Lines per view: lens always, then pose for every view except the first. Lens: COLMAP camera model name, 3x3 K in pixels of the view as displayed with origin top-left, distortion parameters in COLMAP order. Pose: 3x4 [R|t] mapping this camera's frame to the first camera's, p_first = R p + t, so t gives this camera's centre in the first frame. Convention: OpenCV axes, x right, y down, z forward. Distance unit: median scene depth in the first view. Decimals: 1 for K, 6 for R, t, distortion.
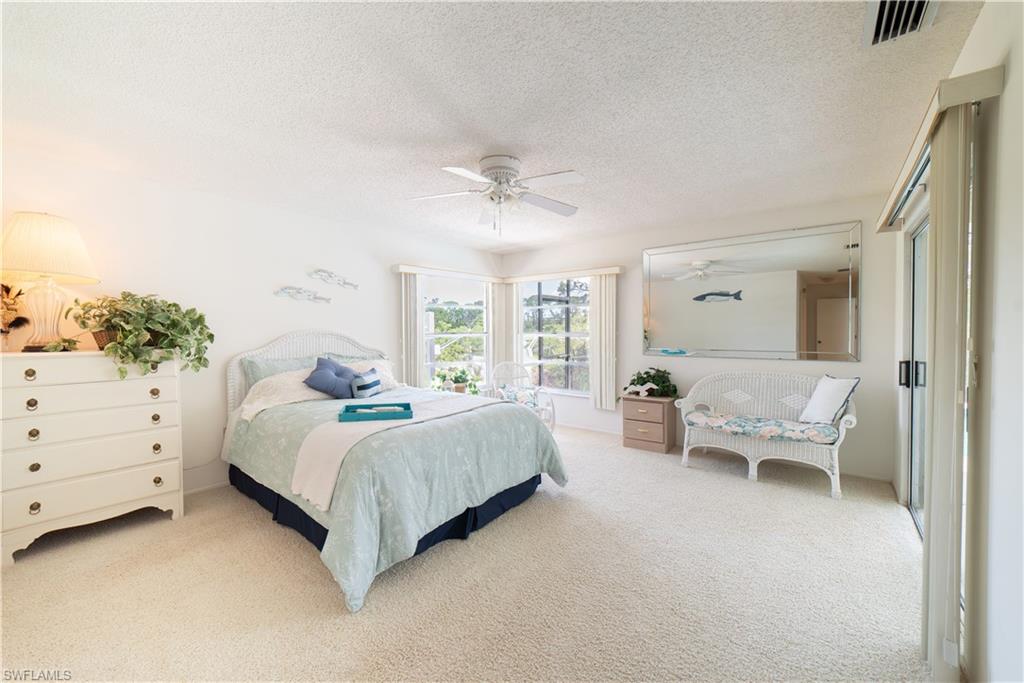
lens RADIAL K [[402.0, 0, 513.5], [0, 402.0, 336.3], [0, 0, 1]] dist [-0.000895, 0.000377]
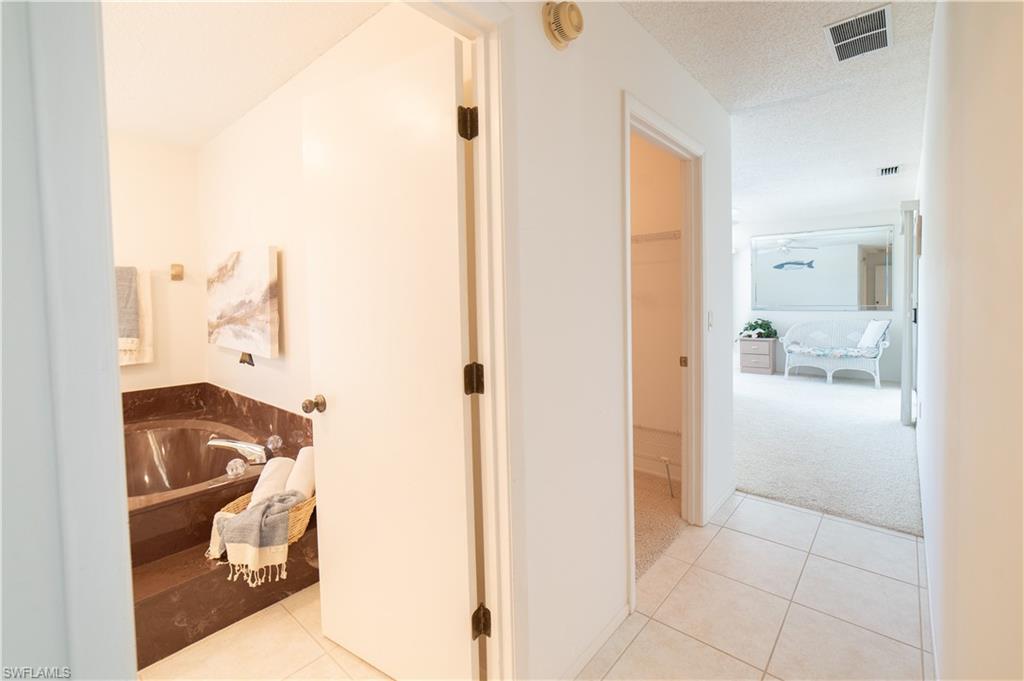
lens RADIAL K [[441.0, 0, 570.8], [0, 441.0, 304.9], [0, 0, 1]] dist [-0.006903, -0.000016]
pose [[0.999506, -0.010200, 0.029743, -0.446871], [0.010056, 0.999937, 0.004976, 0.015670], [-0.029792, -0.004674, 0.999545, -0.667740]]
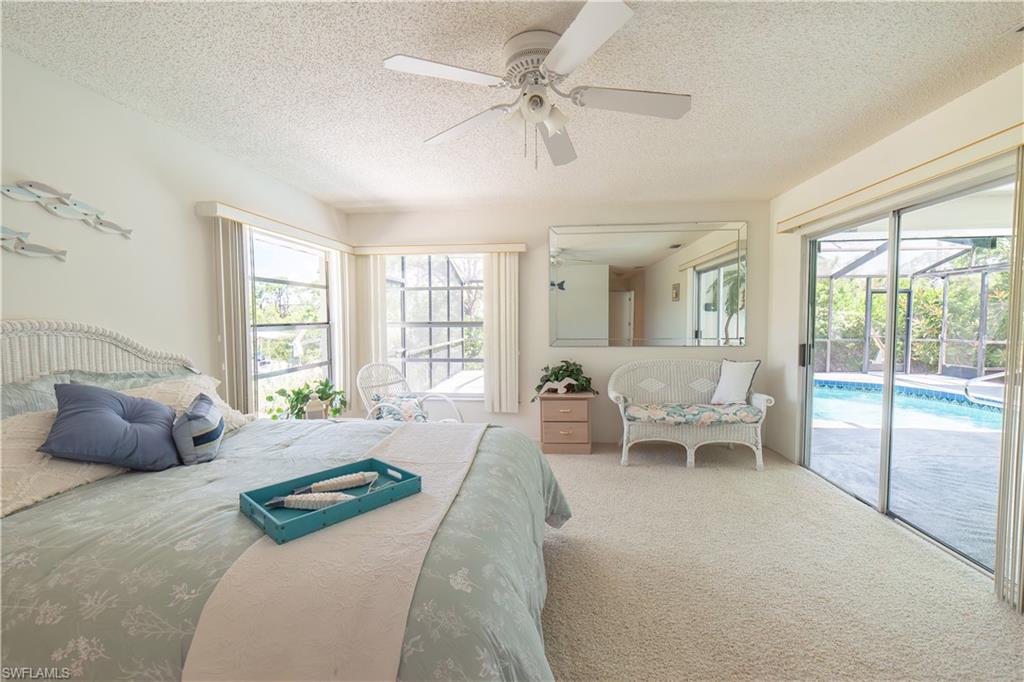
lens RADIAL K [[417.0, 0, 516.6], [0, 417.0, 338.8], [0, 0, 1]] dist [-0.002418, 0.000484]
pose [[0.835736, -0.029494, 0.548338, -0.294483], [0.011973, 0.999298, 0.035502, -0.005762], [-0.549000, -0.023105, 0.835503, 0.328784]]
